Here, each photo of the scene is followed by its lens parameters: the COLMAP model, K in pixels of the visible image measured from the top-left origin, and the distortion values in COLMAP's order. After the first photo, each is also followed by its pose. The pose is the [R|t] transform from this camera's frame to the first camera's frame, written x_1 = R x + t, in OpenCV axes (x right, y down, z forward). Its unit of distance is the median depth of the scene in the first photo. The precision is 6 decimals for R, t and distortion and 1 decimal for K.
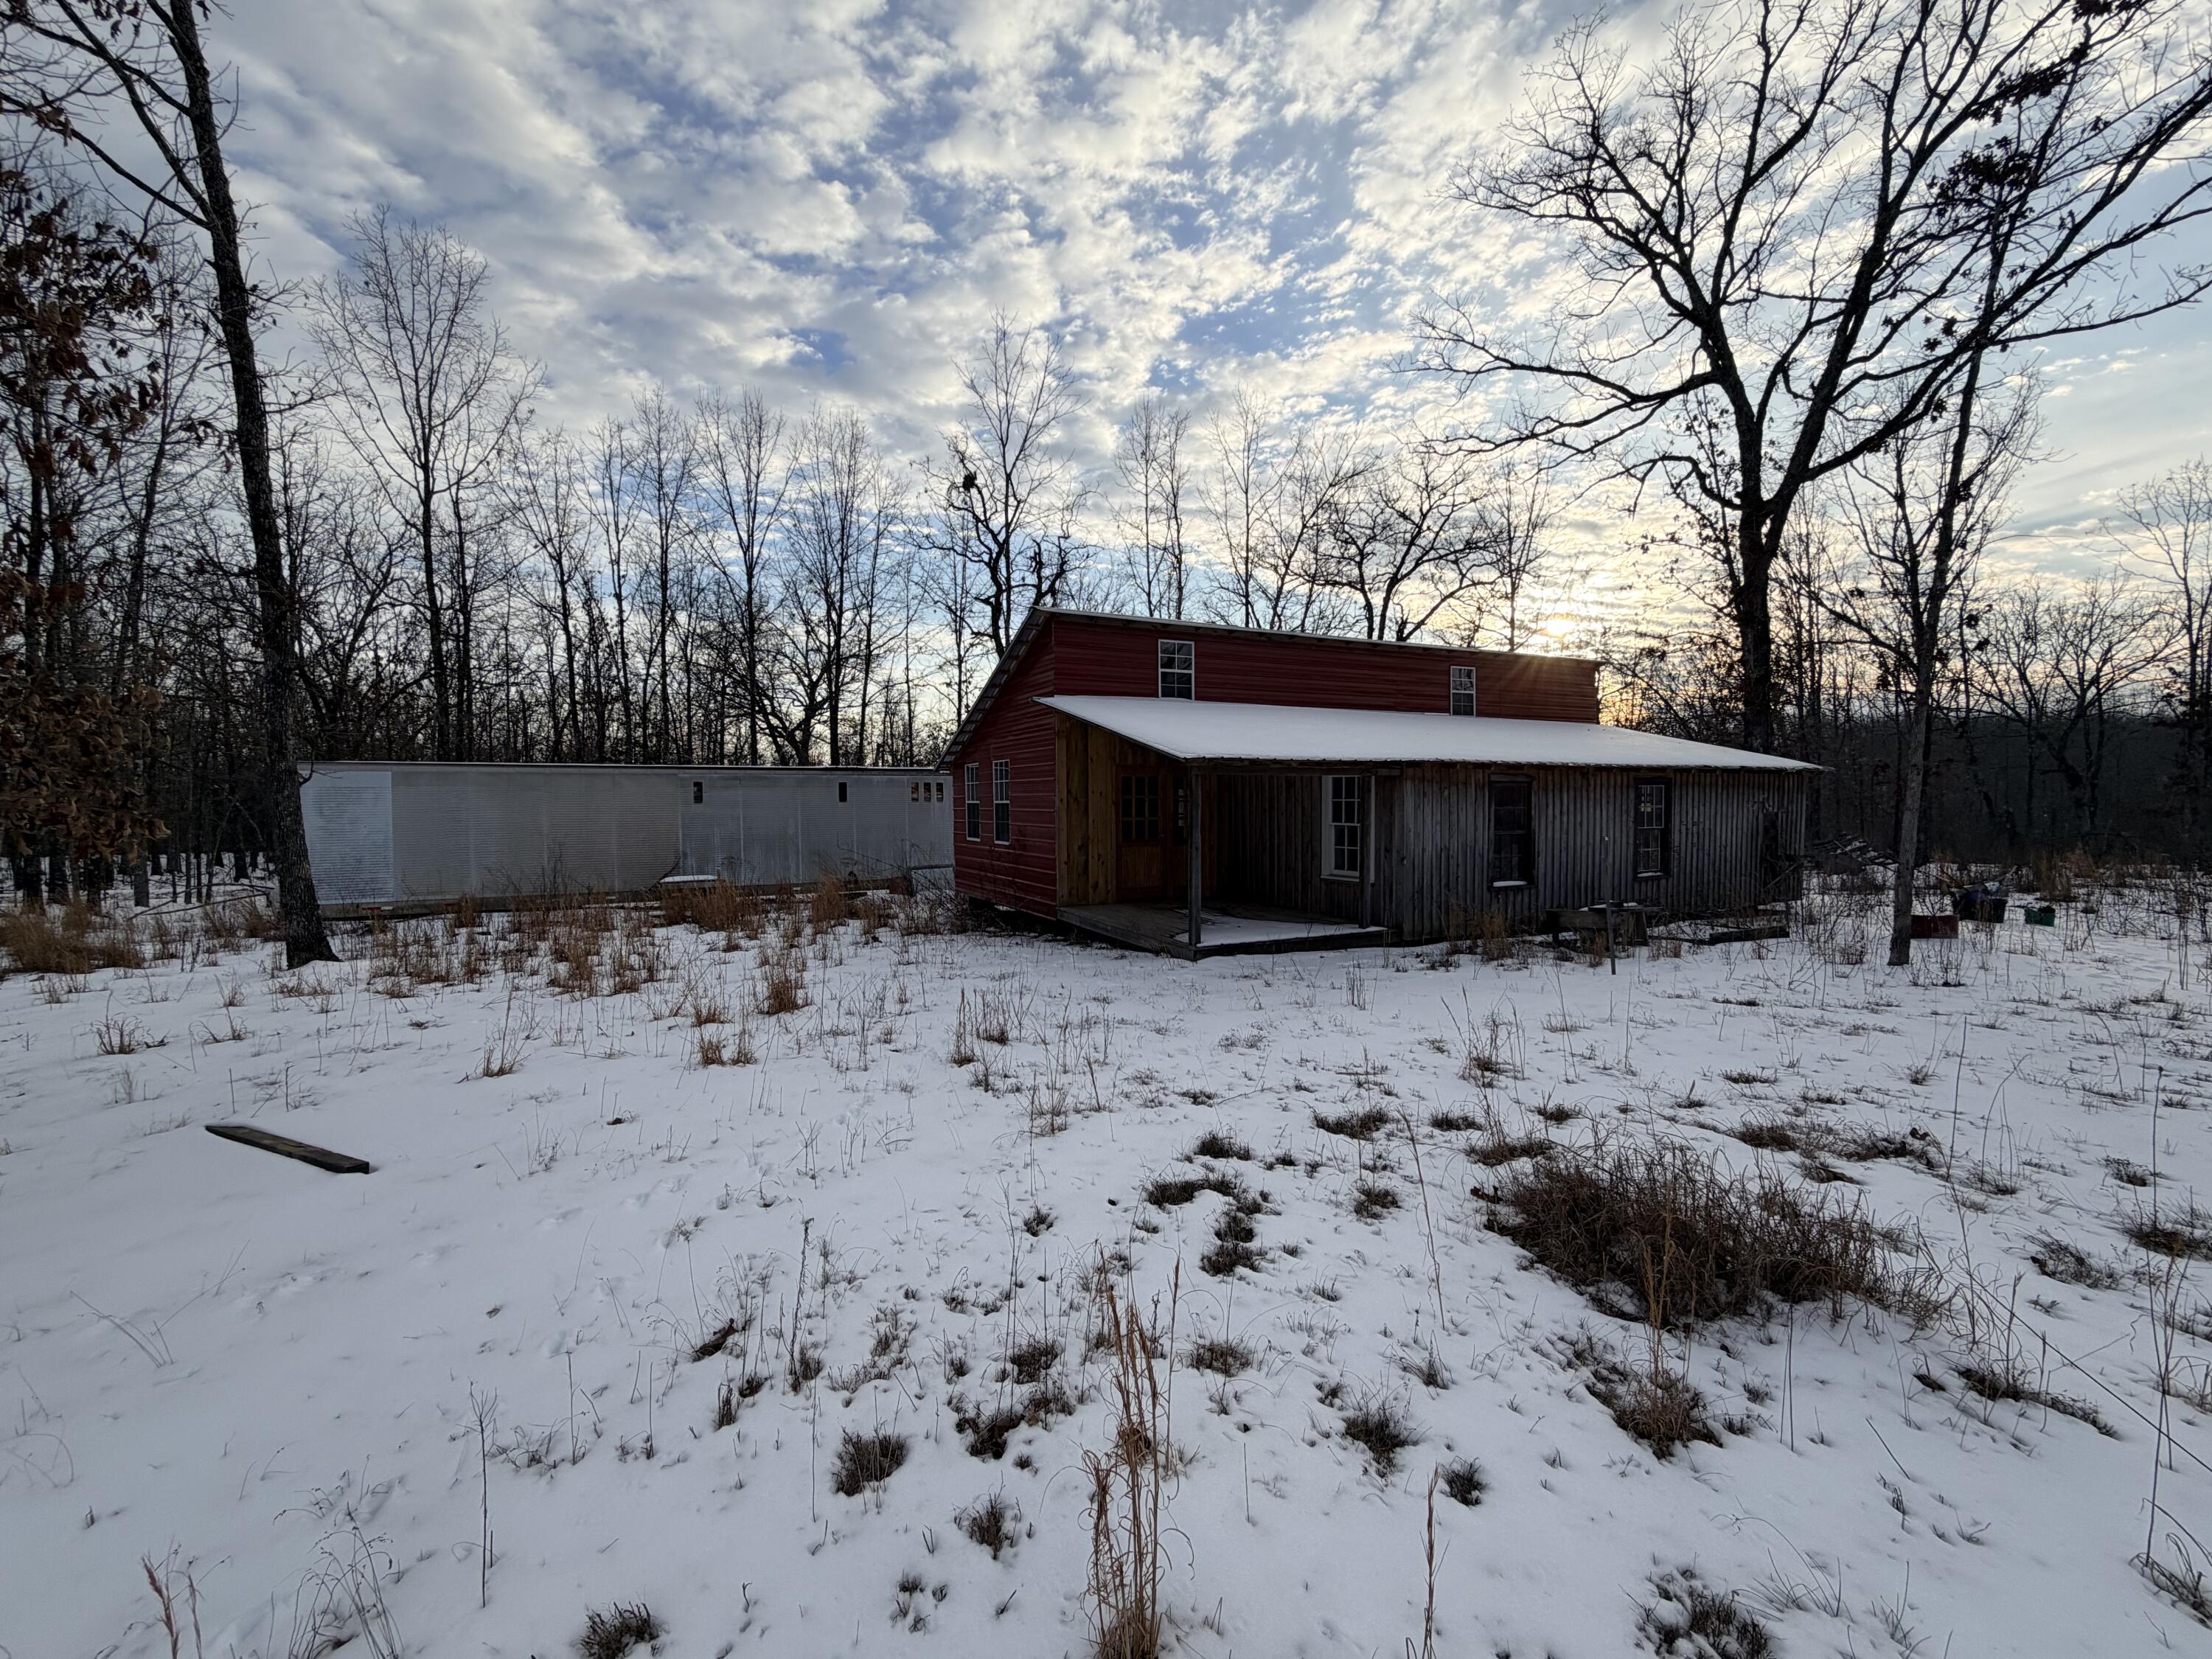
lens RADIAL K [[906.2, 0, 1068.9], [0, 906.2, 835.1], [0, 0, 1]] dist [-0.001549, -0.000115]
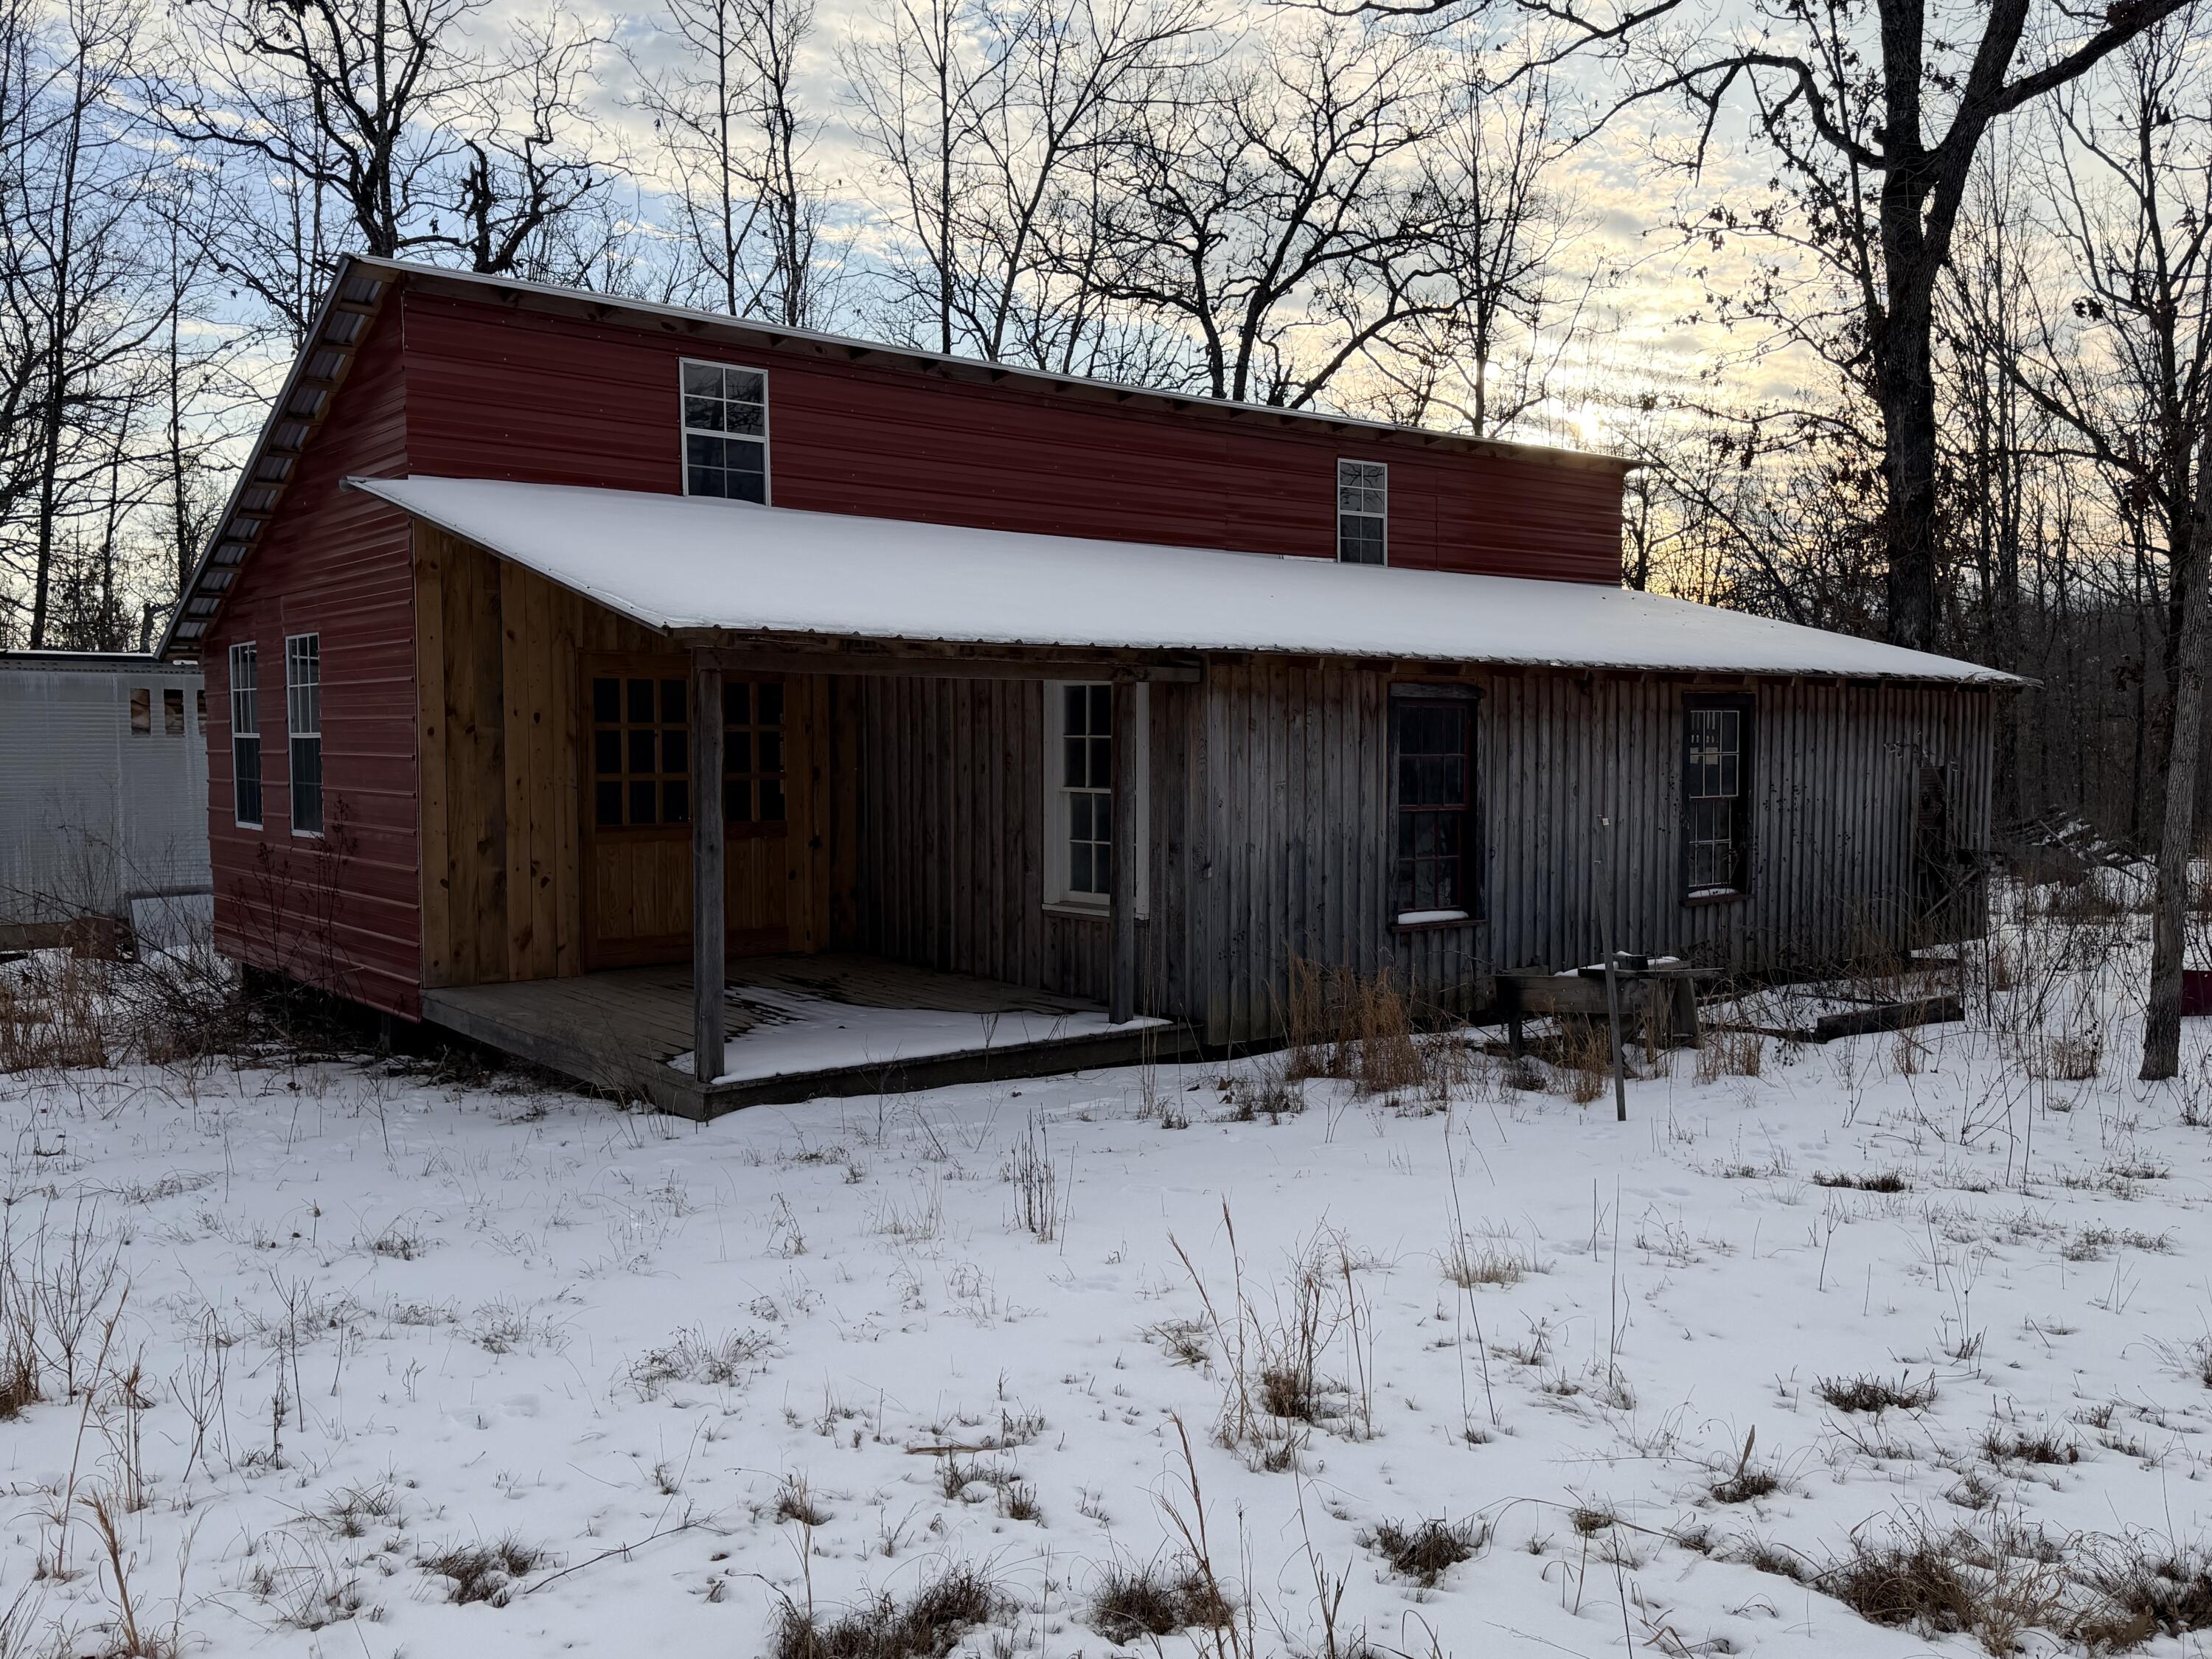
lens RADIAL K [[1732.7, 0, 1106.0], [0, 1732.7, 829.5], [0, 0, 1]] dist [0.124517, -0.198925]
pose [[0.976314, -0.004710, 0.216306, 0.110403], [0.002303, 0.999933, 0.011381, -0.001831], [-0.216345, -0.010613, 0.976259, 0.136869]]
